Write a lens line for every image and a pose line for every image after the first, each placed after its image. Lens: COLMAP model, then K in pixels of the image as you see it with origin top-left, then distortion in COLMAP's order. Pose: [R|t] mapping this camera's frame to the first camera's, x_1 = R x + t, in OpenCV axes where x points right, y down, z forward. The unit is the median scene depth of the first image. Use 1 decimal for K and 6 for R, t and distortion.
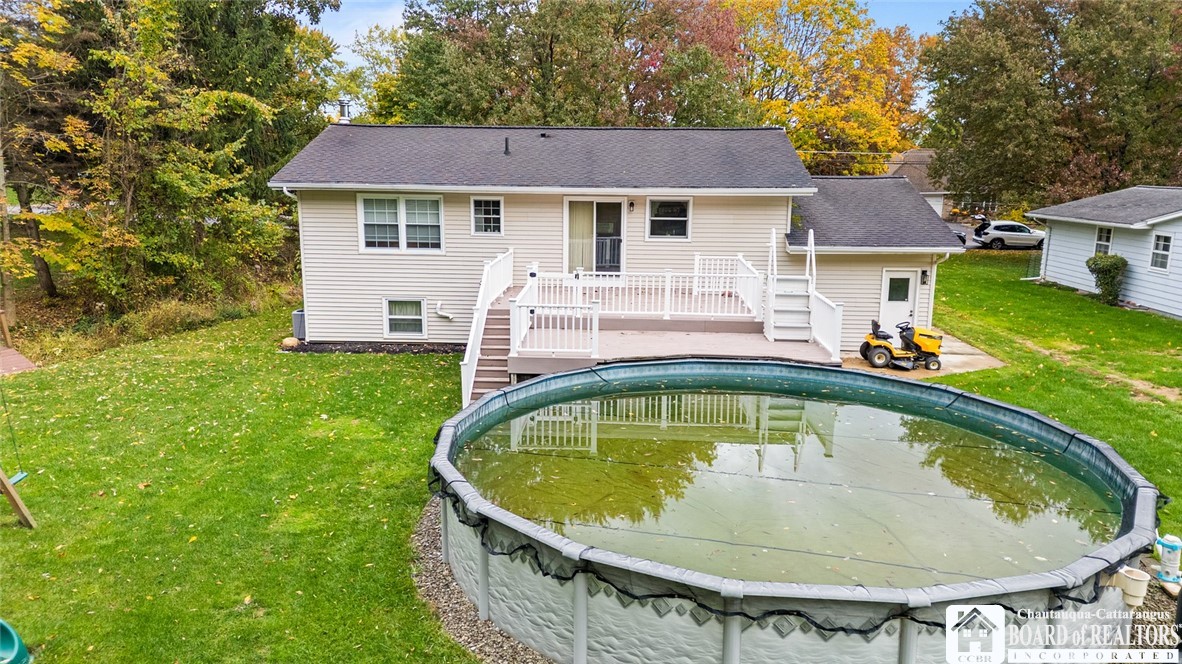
lens RADIAL K [[836.0, 0, 590.2], [0, 836.0, 330.8], [0, 0, 1]] dist [0.052924, -0.016539]
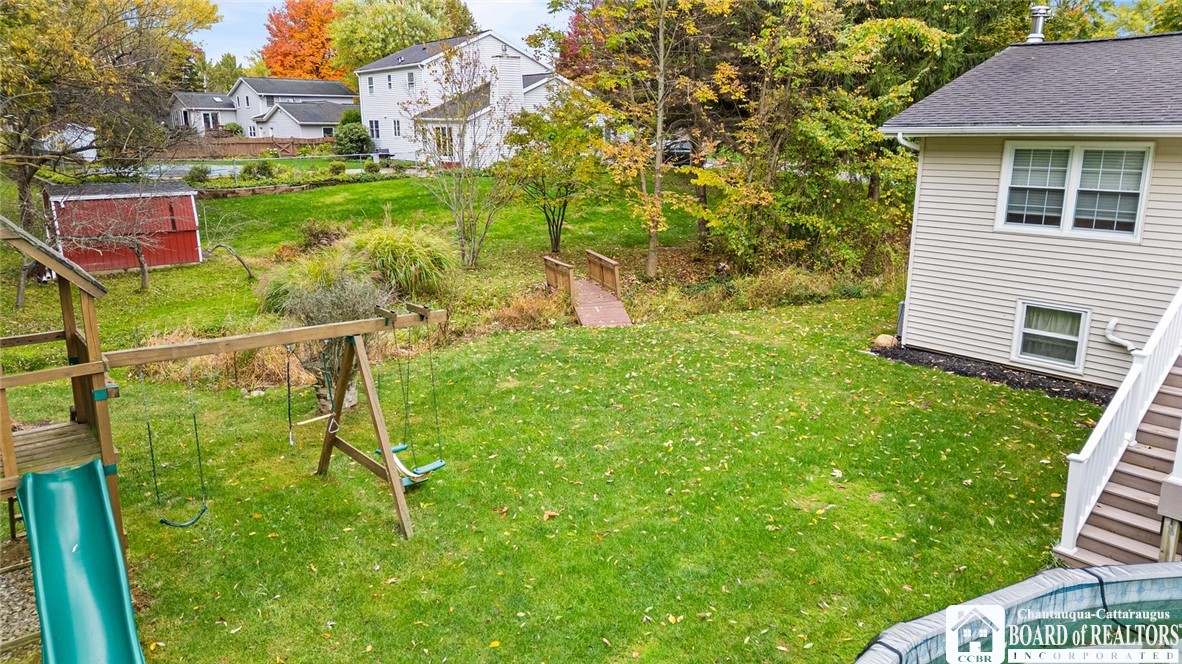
lens RADIAL K [[836.0, 0, 589.2], [0, 836.0, 329.9], [0, 0, 1]] dist [0.052924, -0.016539]
pose [[0.674816, 0.164372, -0.719447, 0.008511], [-0.135203, 0.985916, 0.098436, -0.036657], [0.725495, 0.030845, 0.687536, 0.298428]]
